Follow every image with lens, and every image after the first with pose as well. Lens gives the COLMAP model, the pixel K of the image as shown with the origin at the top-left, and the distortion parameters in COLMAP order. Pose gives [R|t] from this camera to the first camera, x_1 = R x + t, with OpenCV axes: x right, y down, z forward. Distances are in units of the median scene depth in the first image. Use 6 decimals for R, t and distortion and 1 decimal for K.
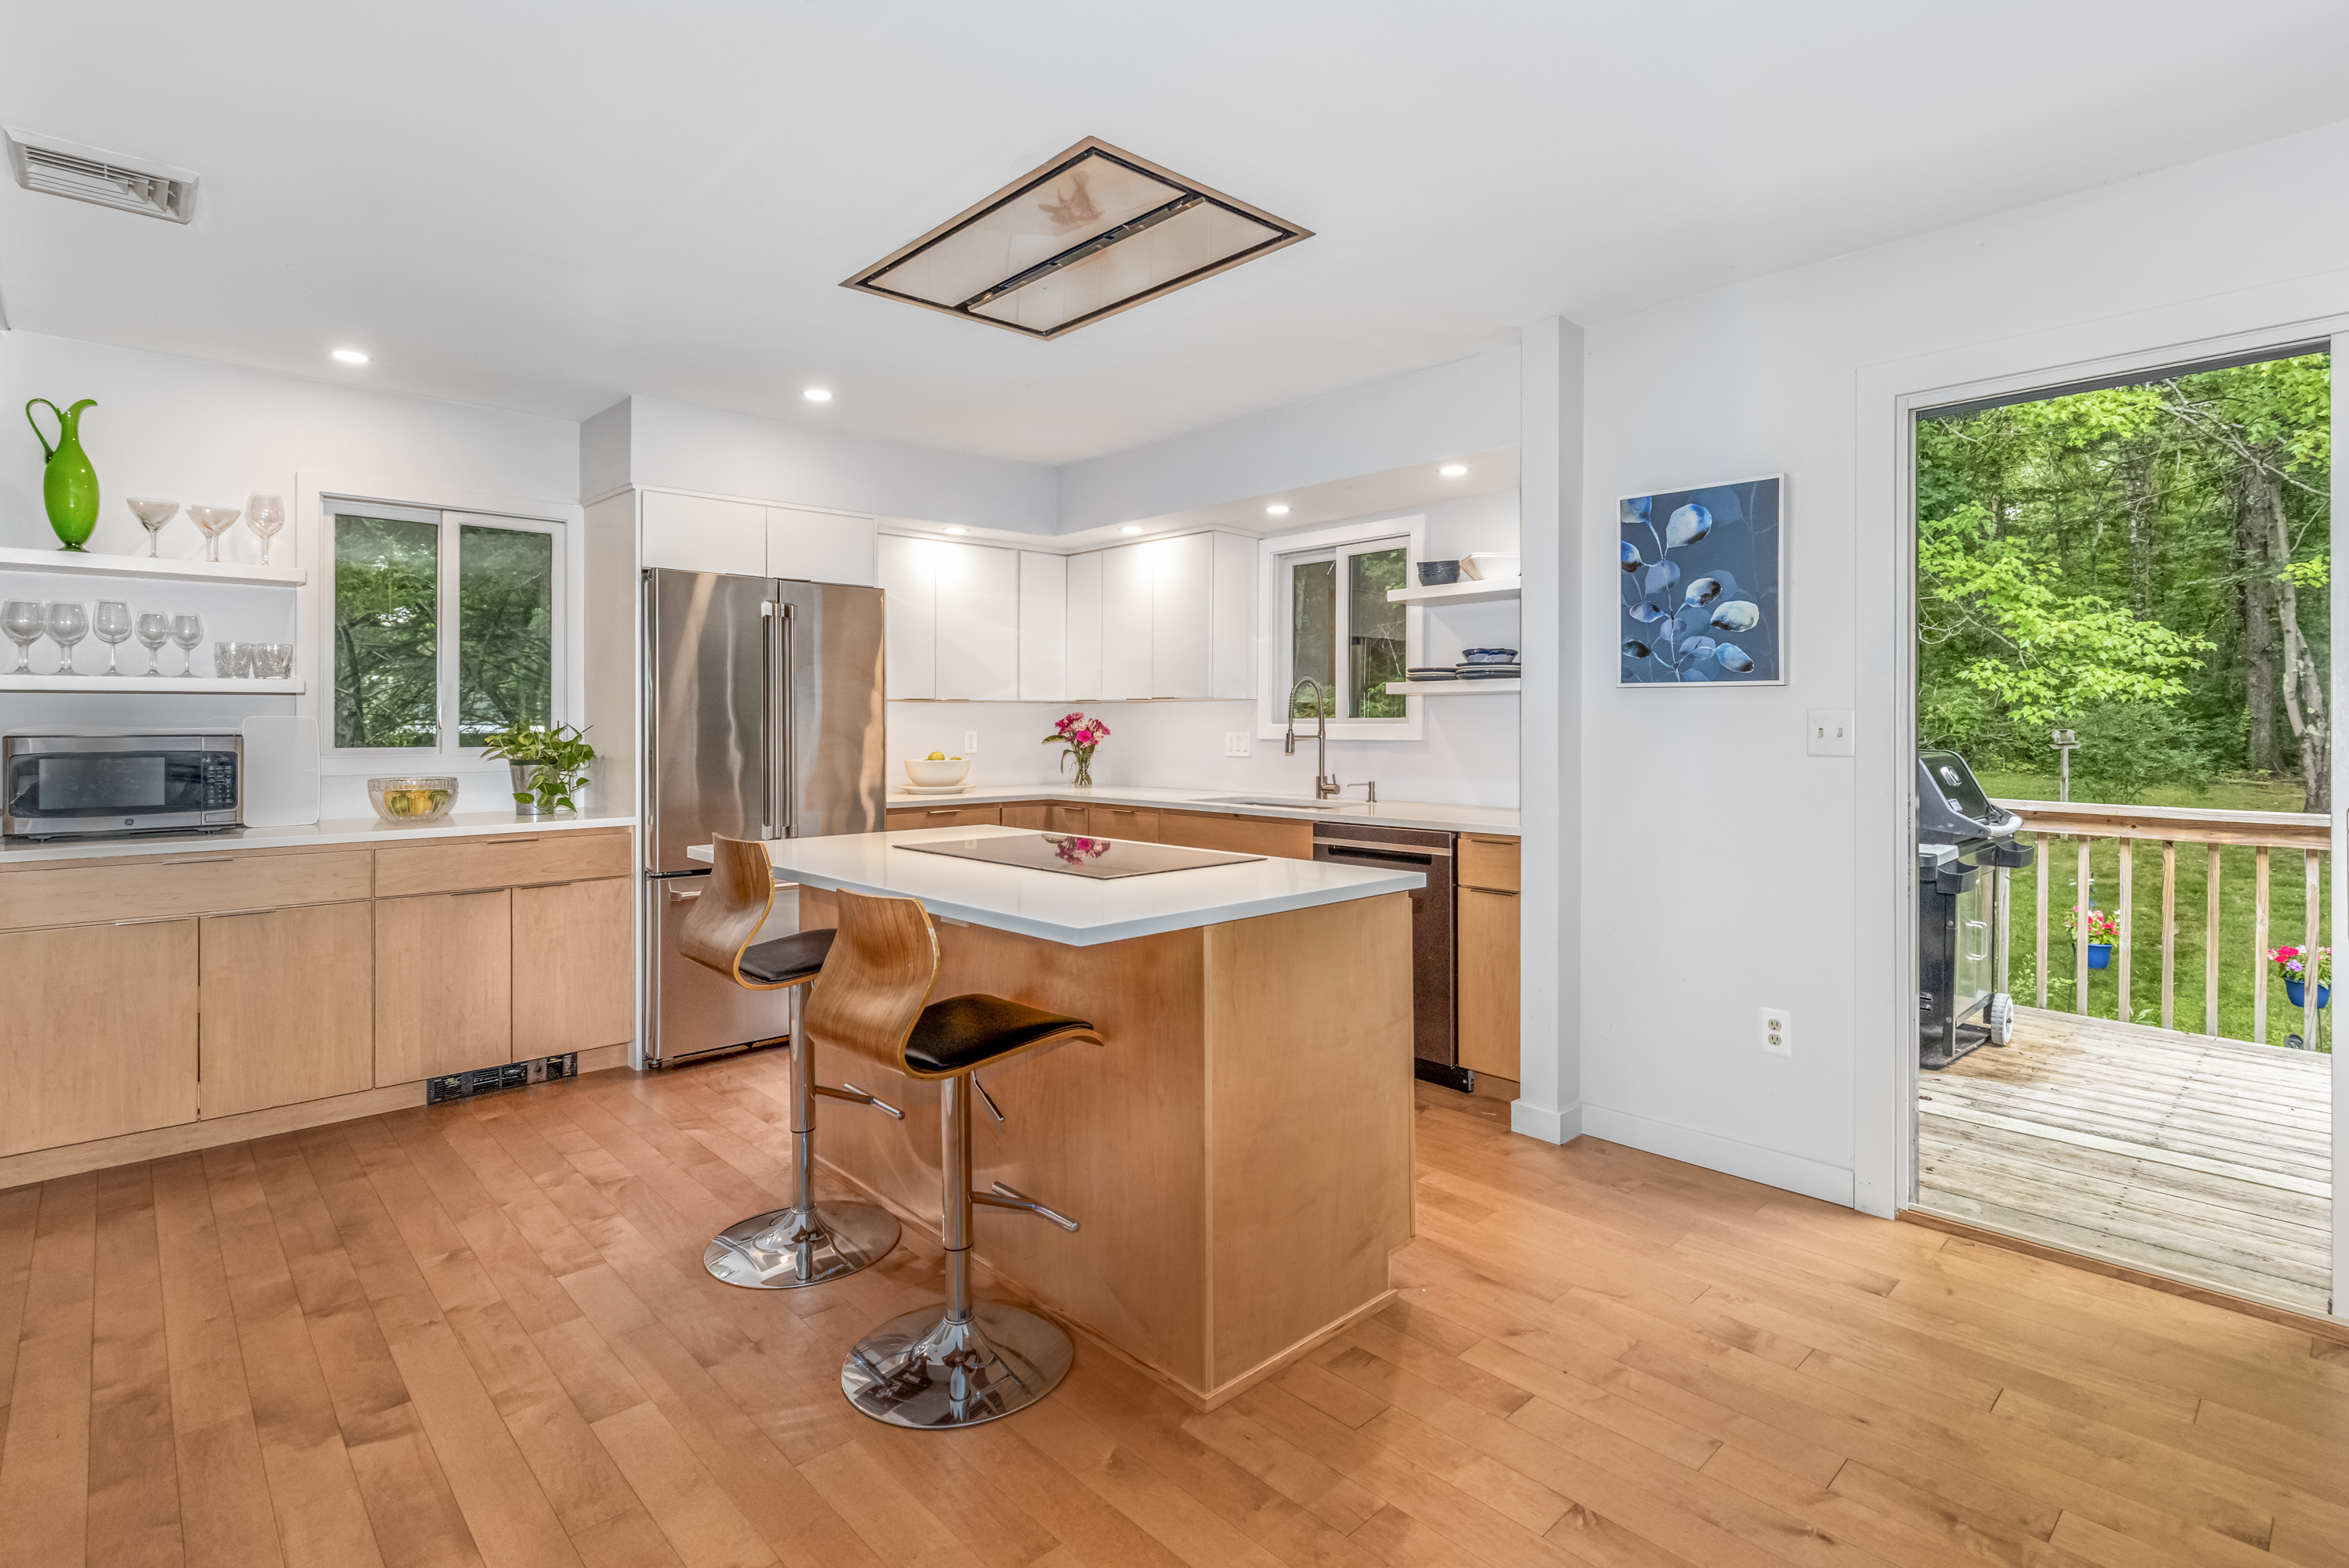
lens RADIAL K [[1130.6, 0, 1180.4], [0, 1130.6, 725.9], [0, 0, 1]] dist [-0.000884, -0.000354]
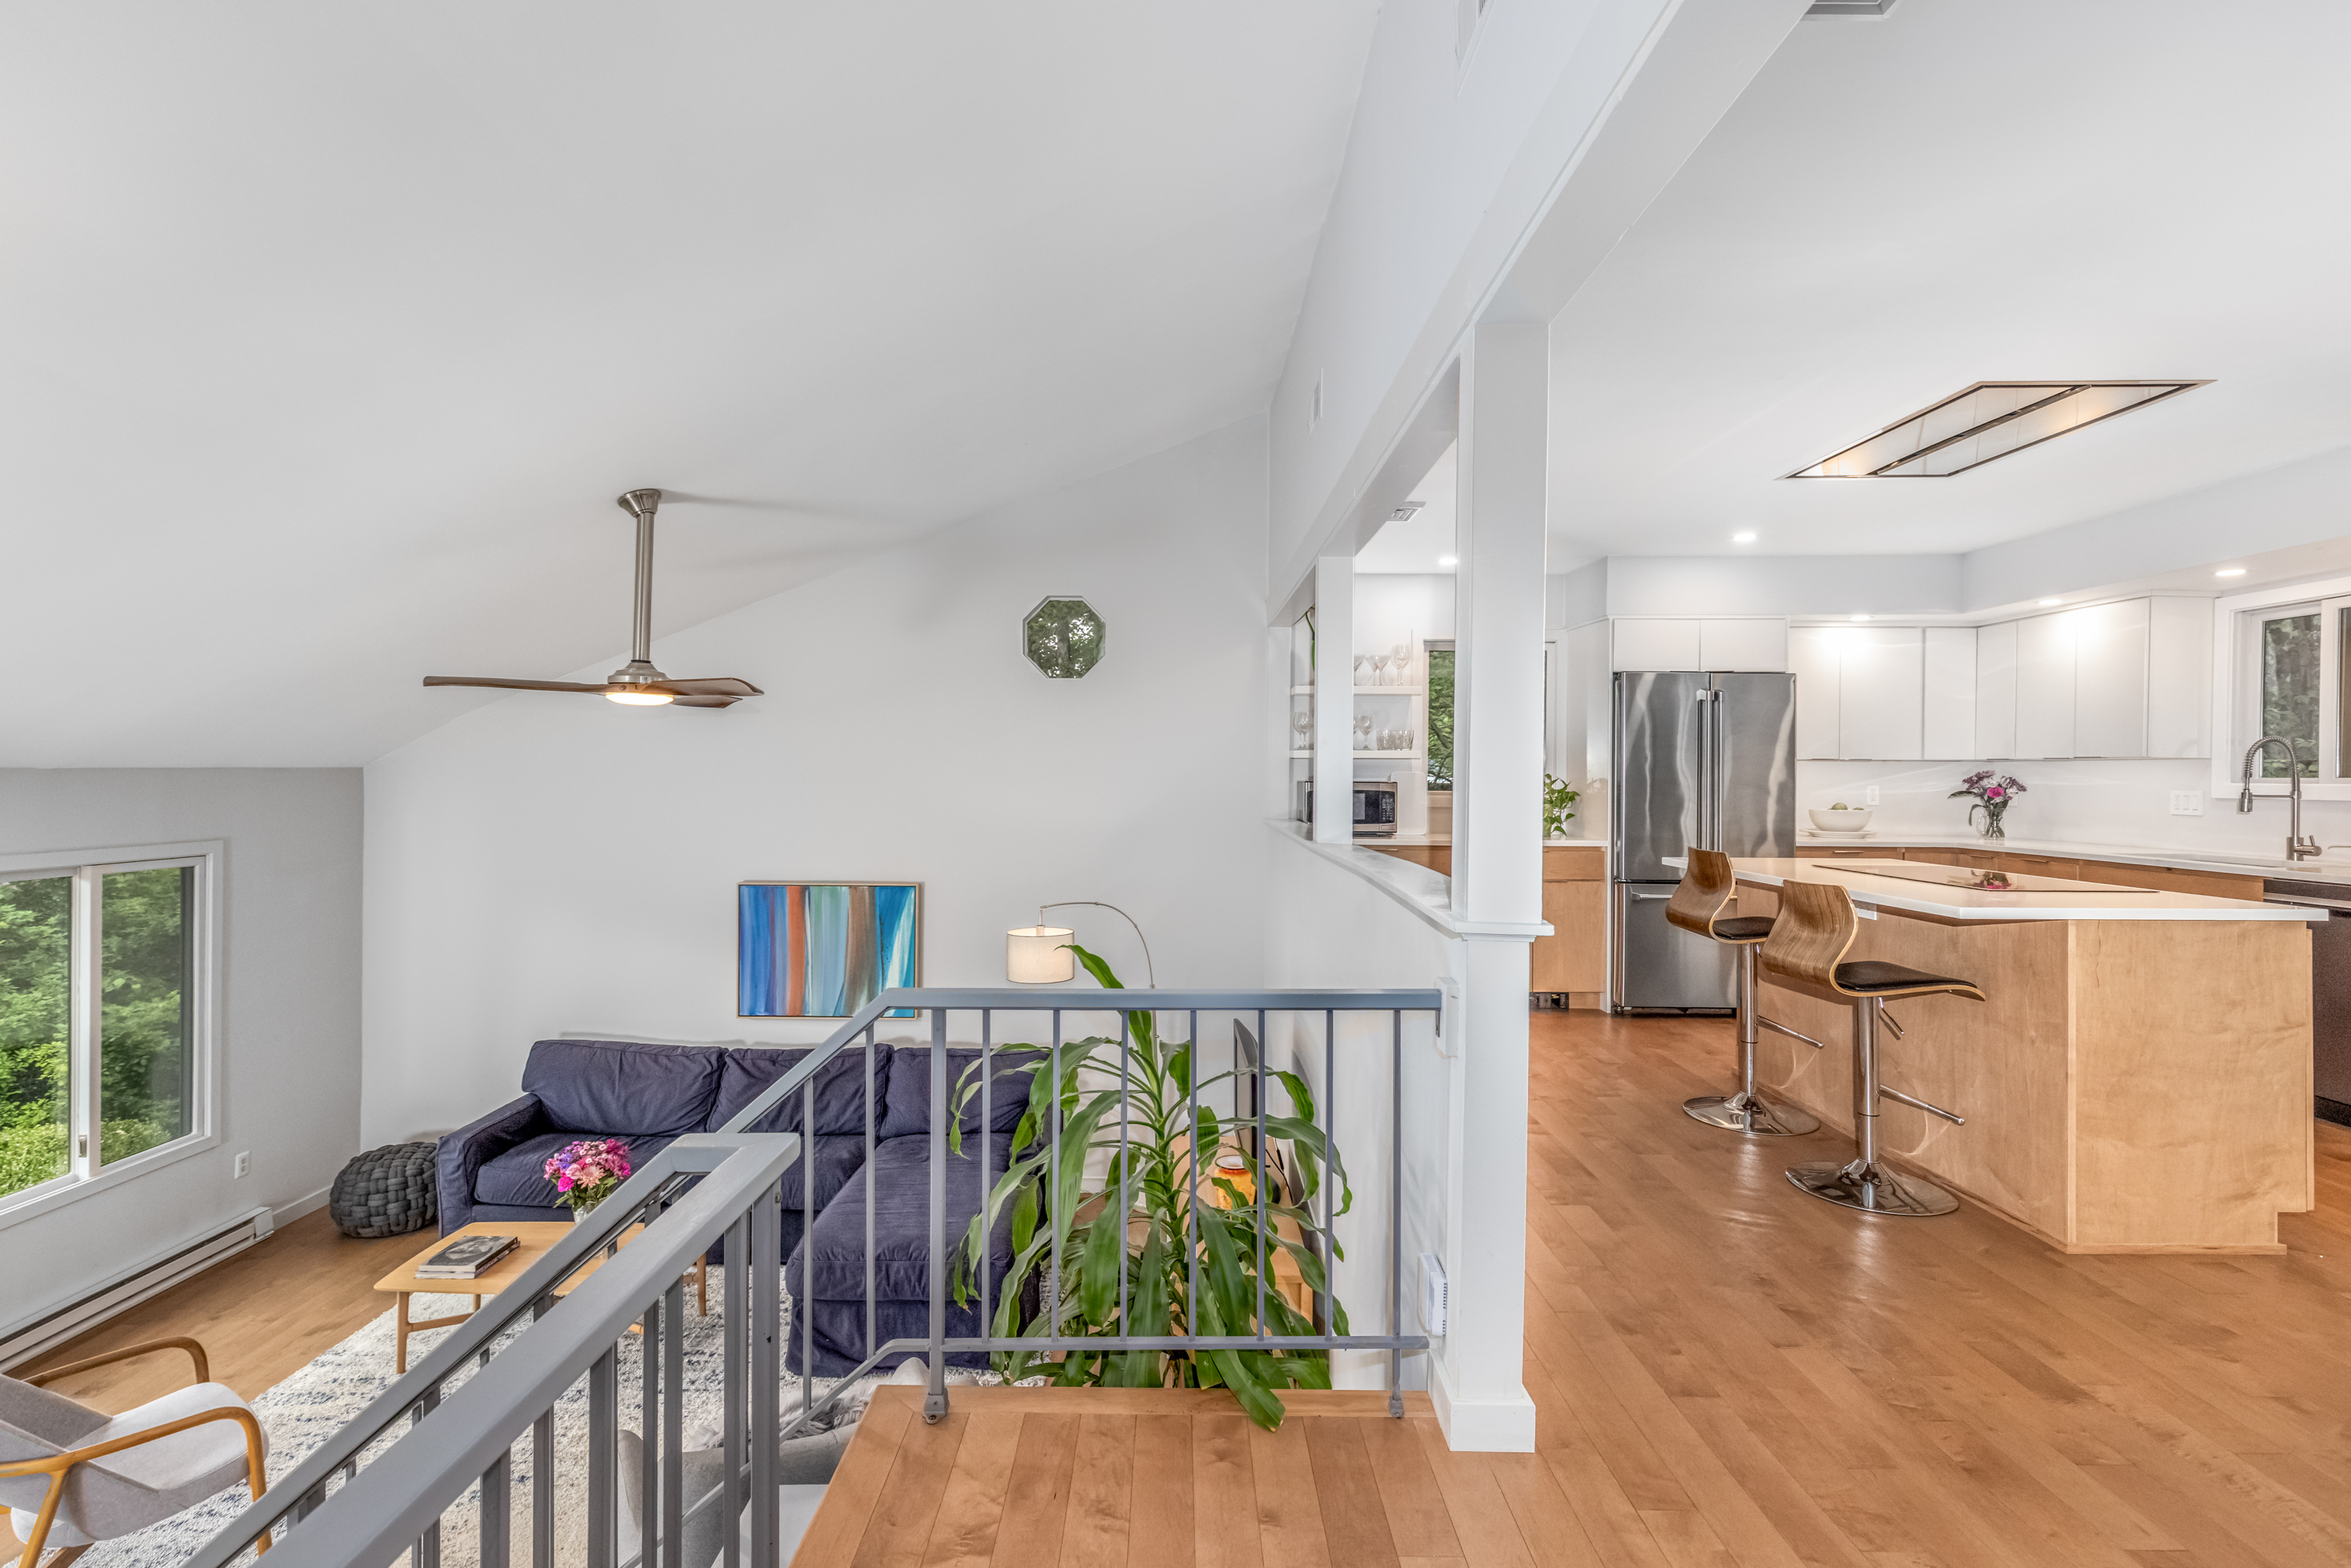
lens RADIAL K [[1063.7, 0, 1166.6], [0, 1063.7, 769.5], [0, 0, 1]] dist [-0.005850, 0.000460]
pose [[0.721441, 0.003602, -0.692466, 0.064048], [-0.009529, 0.999943, -0.004726, -0.000442], [0.692410, 0.010008, 0.721435, -0.403632]]
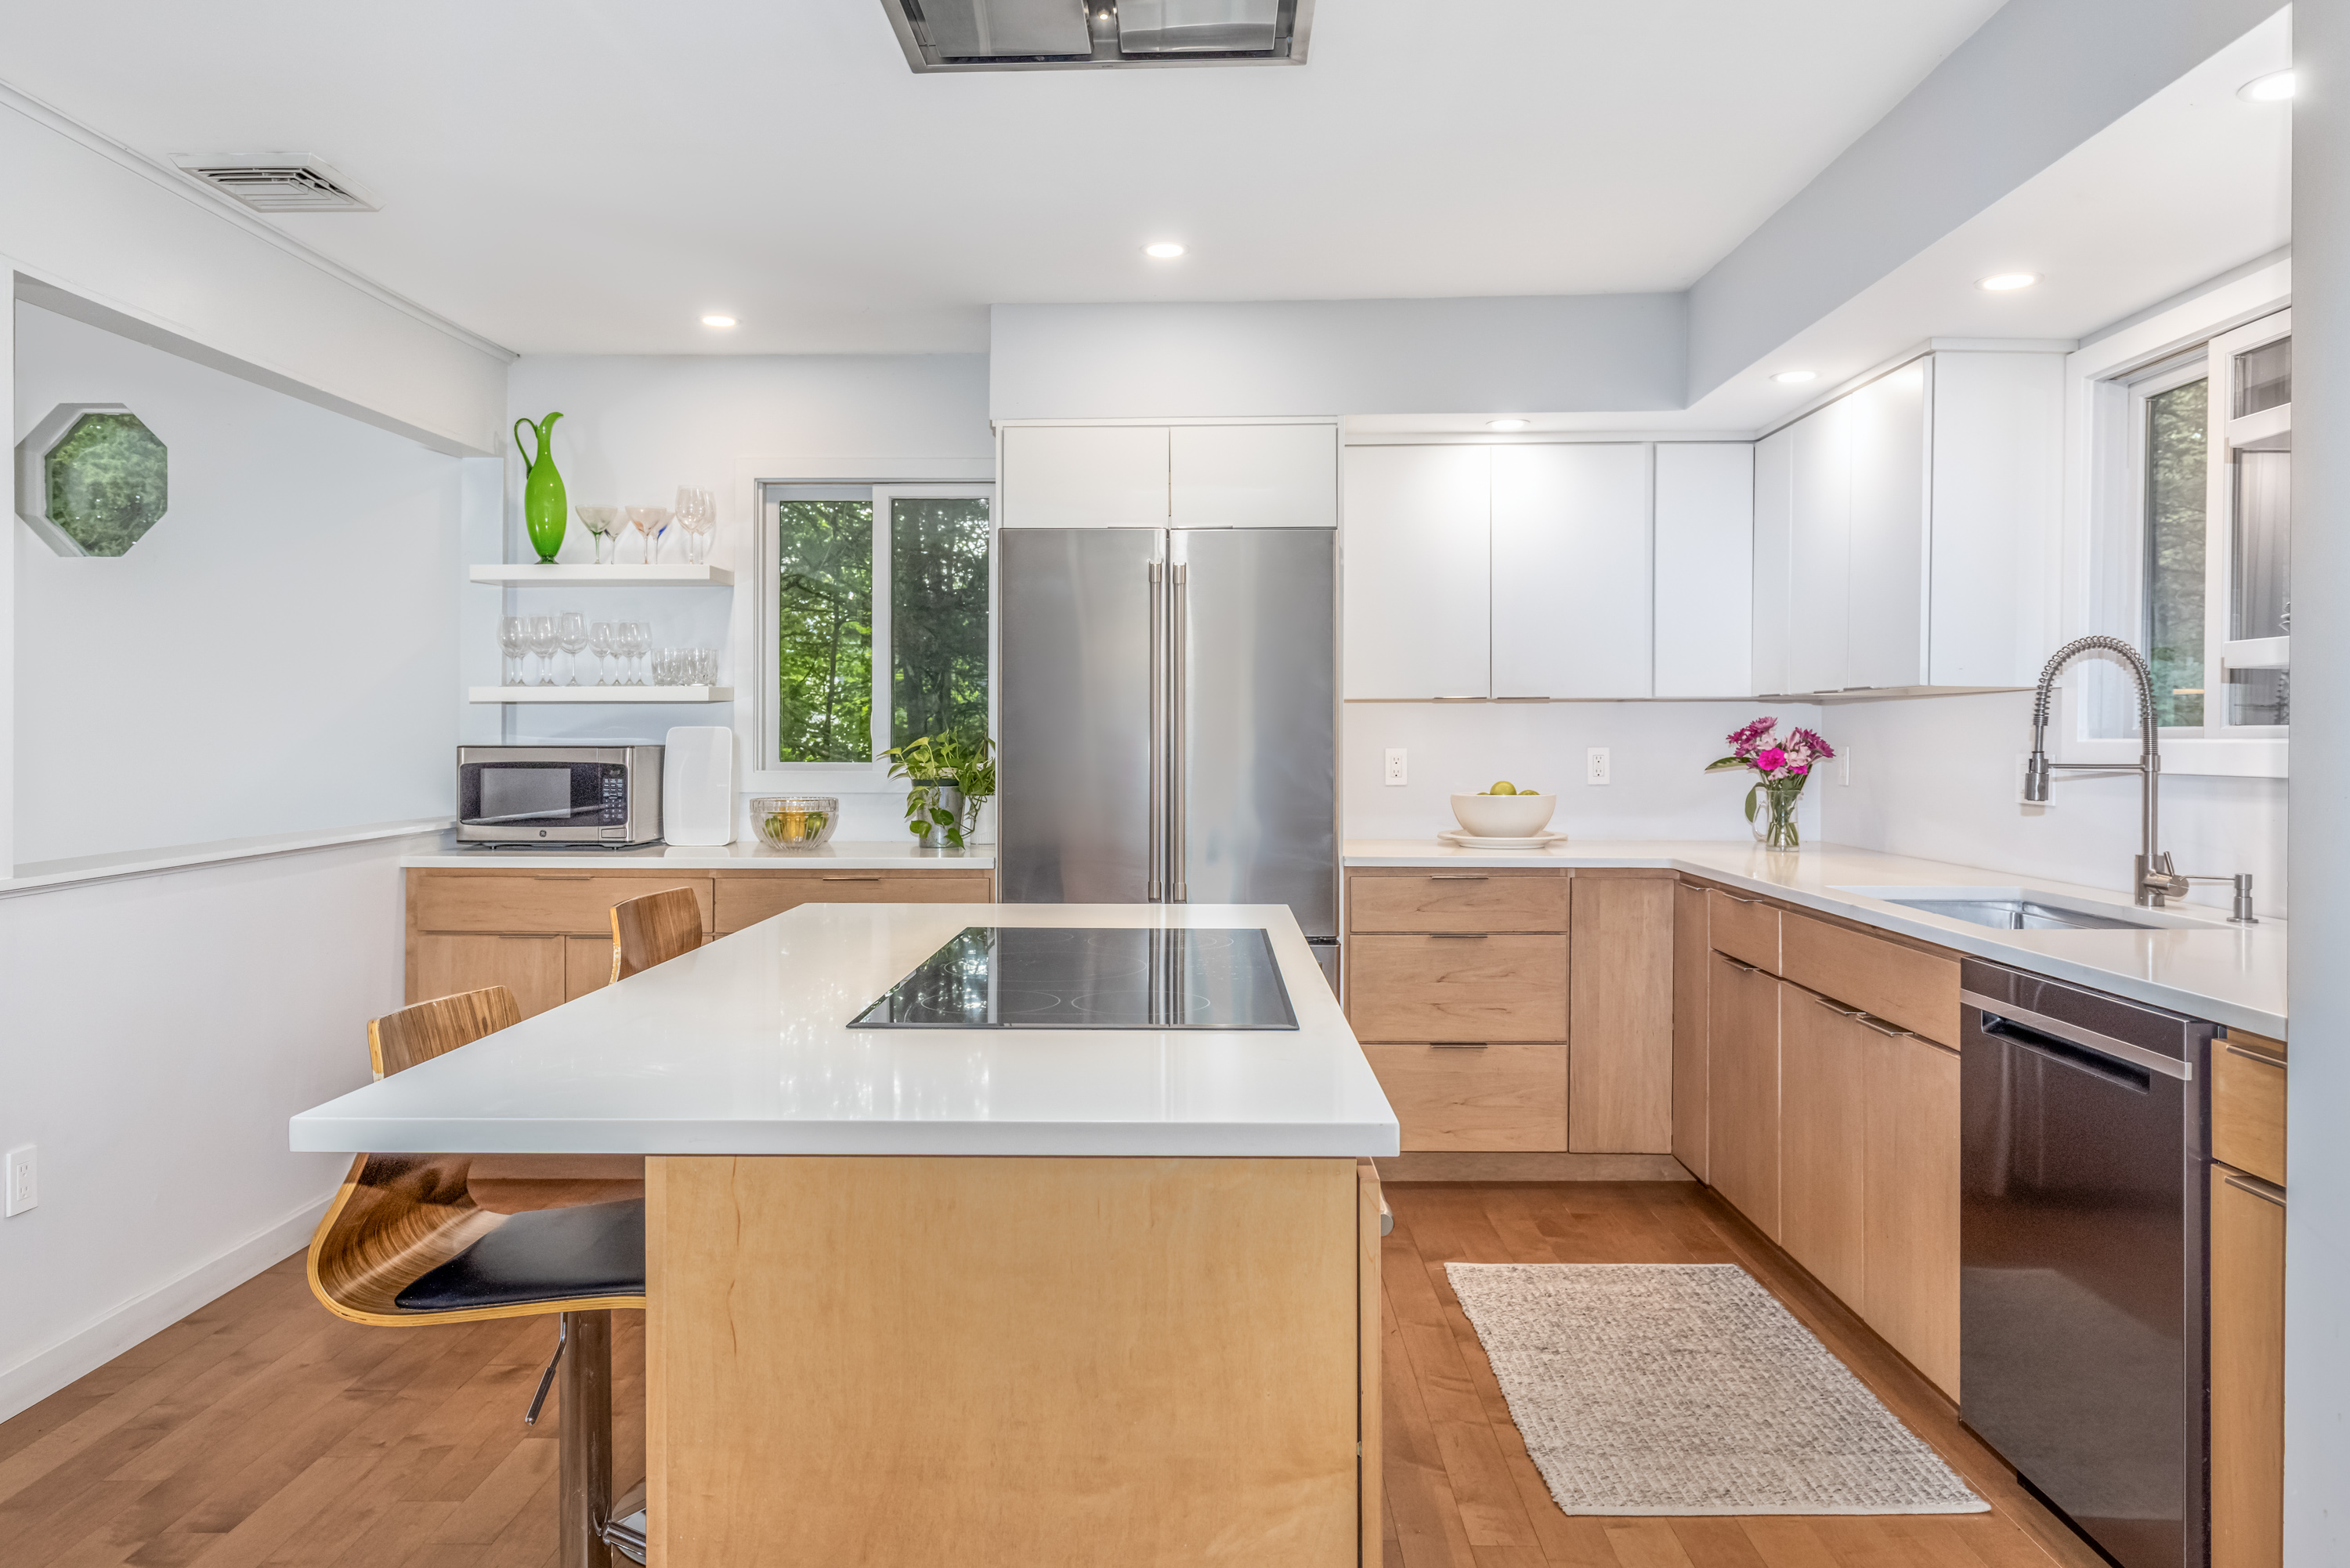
lens RADIAL K [[1529.2, 0, 1158.6], [0, 1529.2, 743.3], [0, 0, 1]] dist [0.011497, -0.005192]
pose [[0.712458, 0.004919, -0.701698, 0.322874], [-0.004003, 0.999988, 0.002946, -0.000034], [0.701703, 0.000710, 0.712469, 0.346886]]
